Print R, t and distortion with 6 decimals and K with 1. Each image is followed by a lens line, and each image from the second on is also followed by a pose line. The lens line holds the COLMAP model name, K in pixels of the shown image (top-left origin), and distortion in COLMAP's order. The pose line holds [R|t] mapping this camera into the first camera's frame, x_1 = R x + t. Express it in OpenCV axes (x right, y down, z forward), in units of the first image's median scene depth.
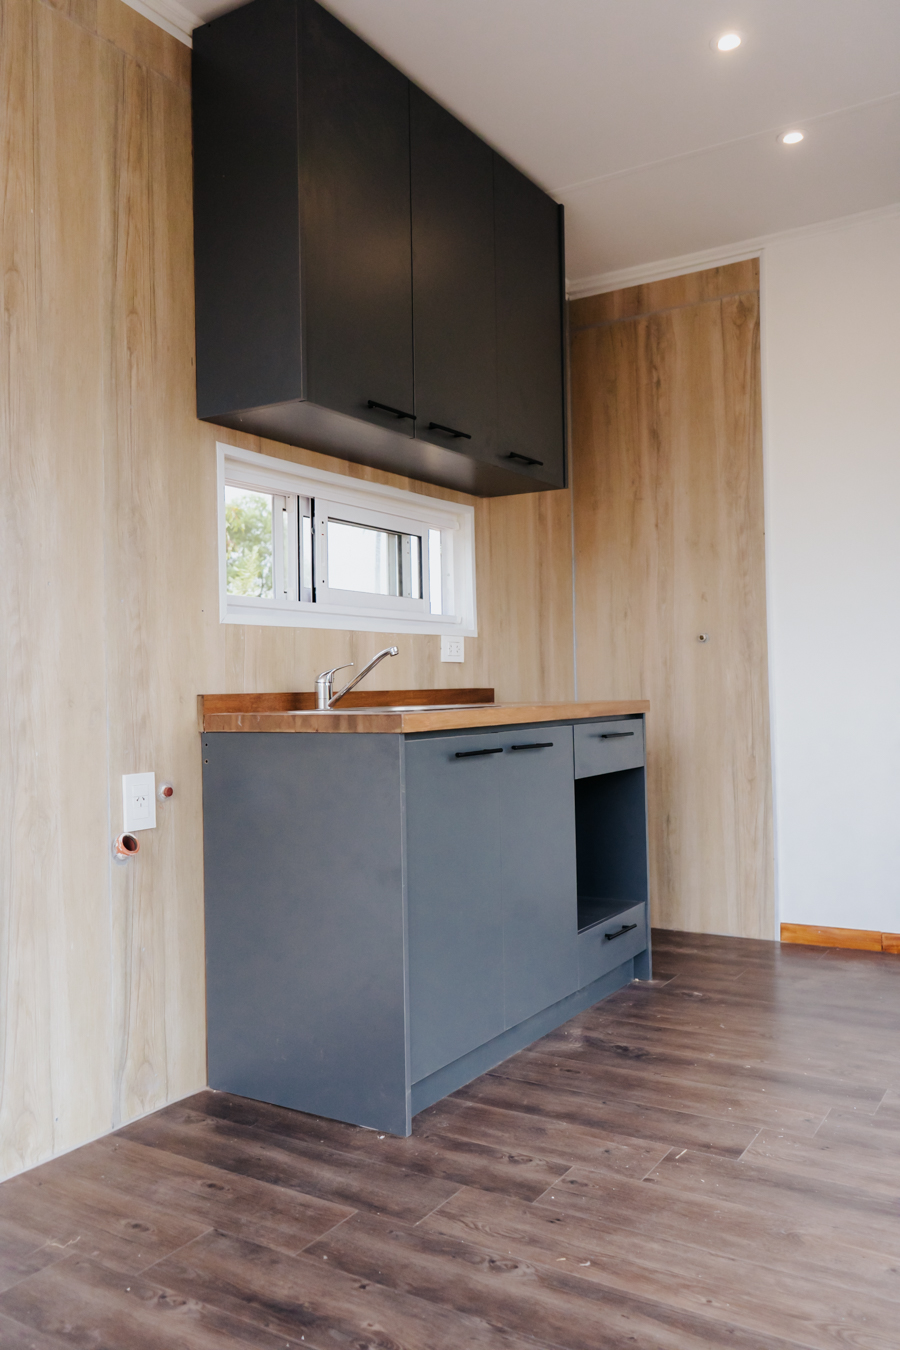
lens RADIAL K [[1086.0, 0, 450.0], [0, 1086.0, 675.0], [0, 0, 1]] dist [-0.008848, 0.005196]
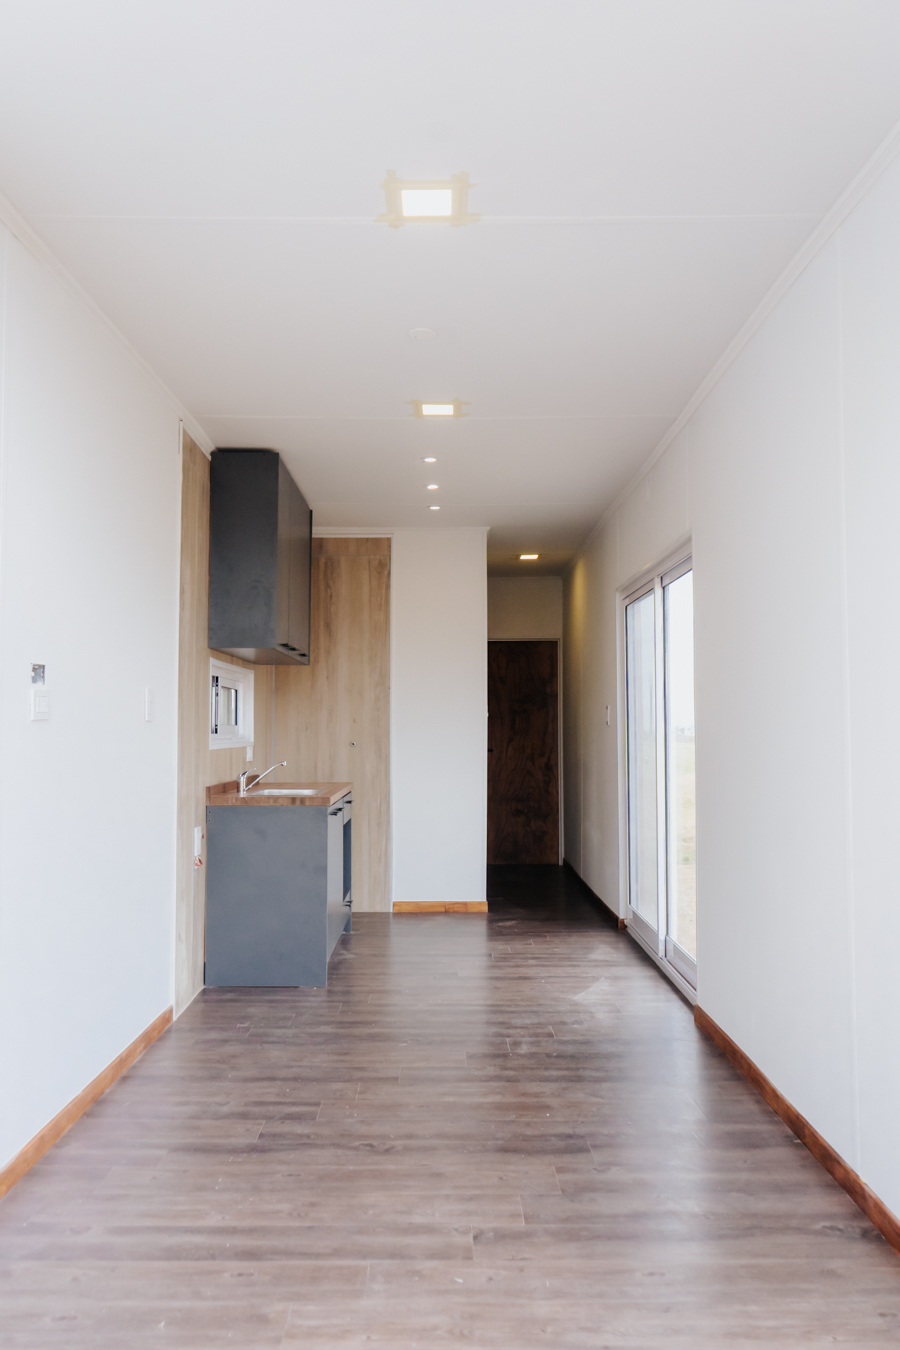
lens RADIAL K [[1086.0, 0, 450.0], [0, 1086.0, 675.0], [0, 0, 1]] dist [-0.008848, 0.005196]
pose [[0.842069, 0.047569, 0.537268, -0.607789], [-0.025811, 0.998516, -0.047953, -0.067361], [-0.538752, 0.026513, 0.842047, -0.596672]]
